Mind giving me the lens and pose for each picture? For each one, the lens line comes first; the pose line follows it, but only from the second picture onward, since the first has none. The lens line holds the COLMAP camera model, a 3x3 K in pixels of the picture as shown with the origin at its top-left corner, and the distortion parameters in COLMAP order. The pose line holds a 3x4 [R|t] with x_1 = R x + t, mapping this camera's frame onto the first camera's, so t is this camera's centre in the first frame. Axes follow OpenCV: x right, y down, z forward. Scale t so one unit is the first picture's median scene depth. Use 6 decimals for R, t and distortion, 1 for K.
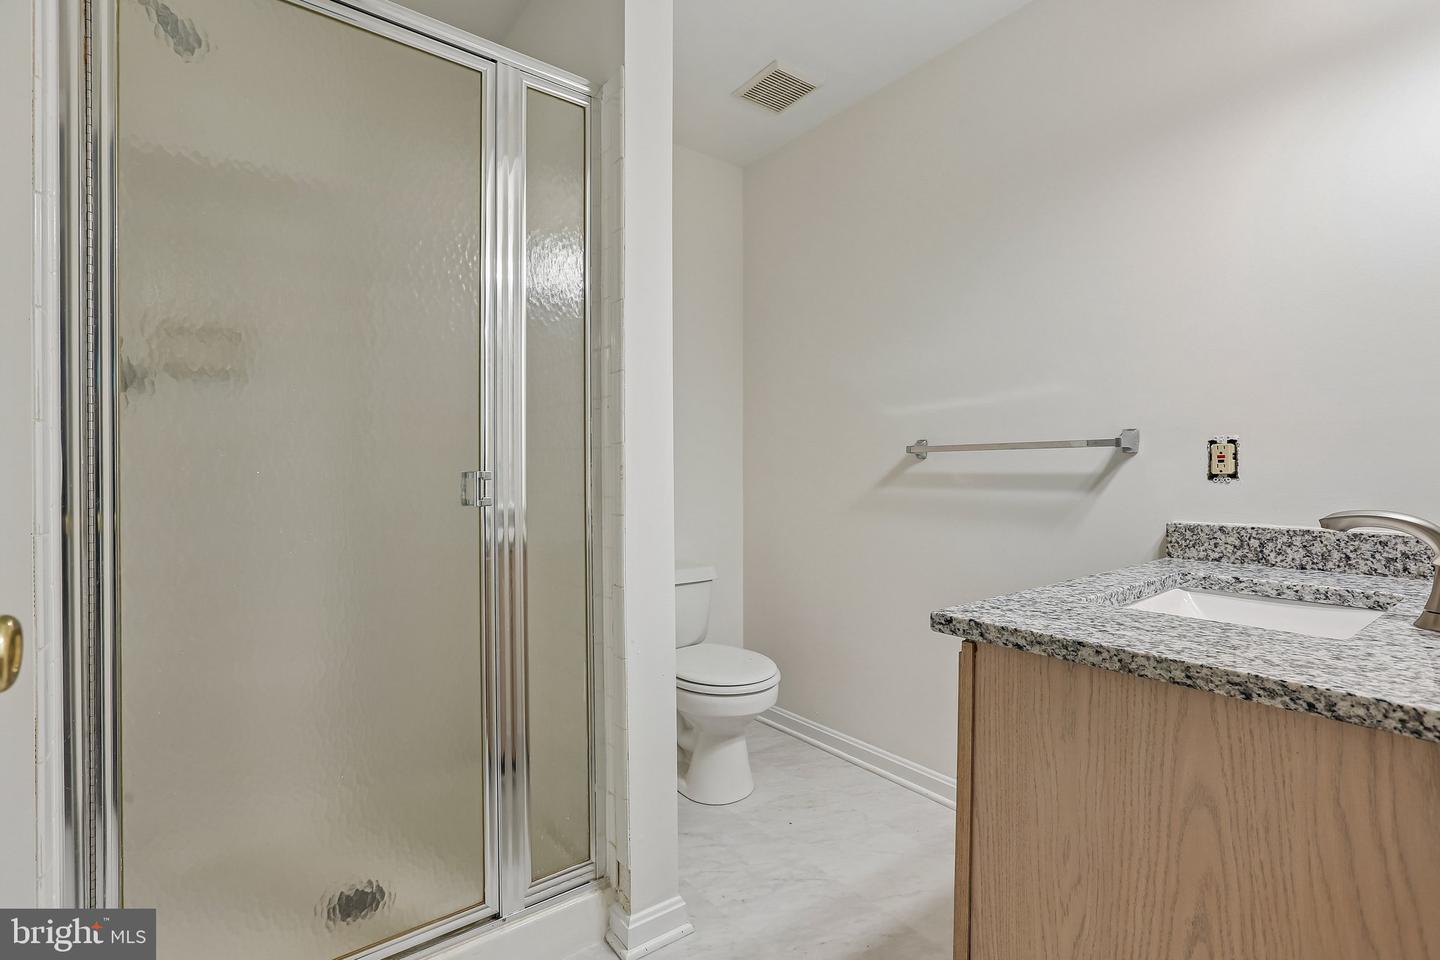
lens RADIAL K [[662.8, 0, 720.0], [0, 662.8, 480.0], [0, 0, 1]] dist [-0.055306, 0.018257]
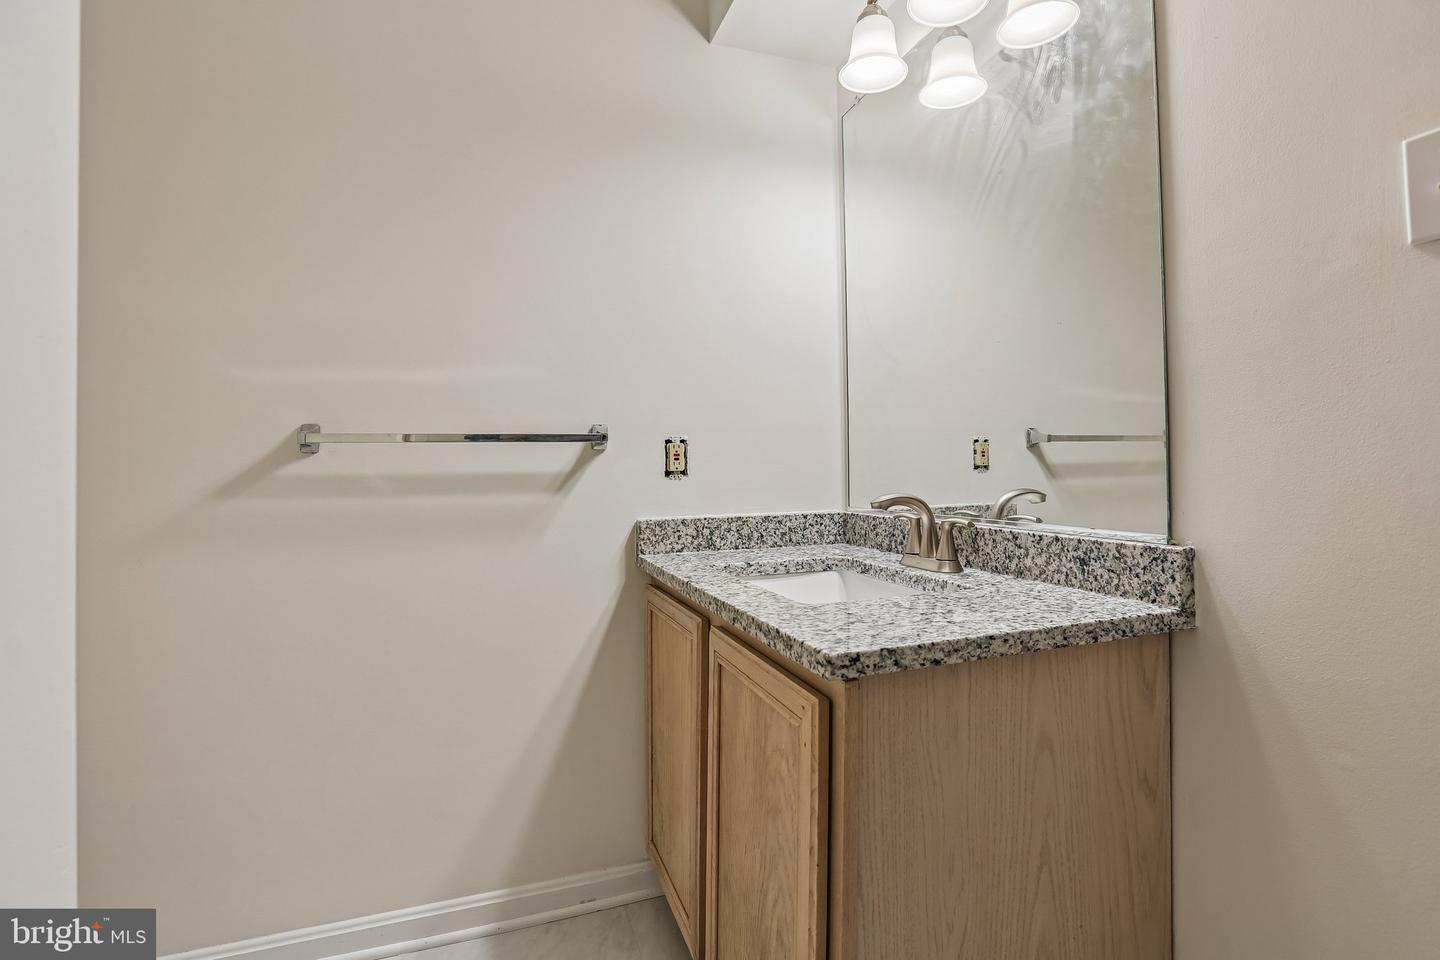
lens RADIAL K [[662.8, 0, 720.0], [0, 662.8, 480.0], [0, 0, 1]] dist [-0.055306, 0.018257]
pose [[0.283399, -0.008958, 0.958960, -0.305323], [0.024686, 0.999693, 0.002043, 0.005582], [-0.958684, 0.023094, 0.283533, 0.704410]]
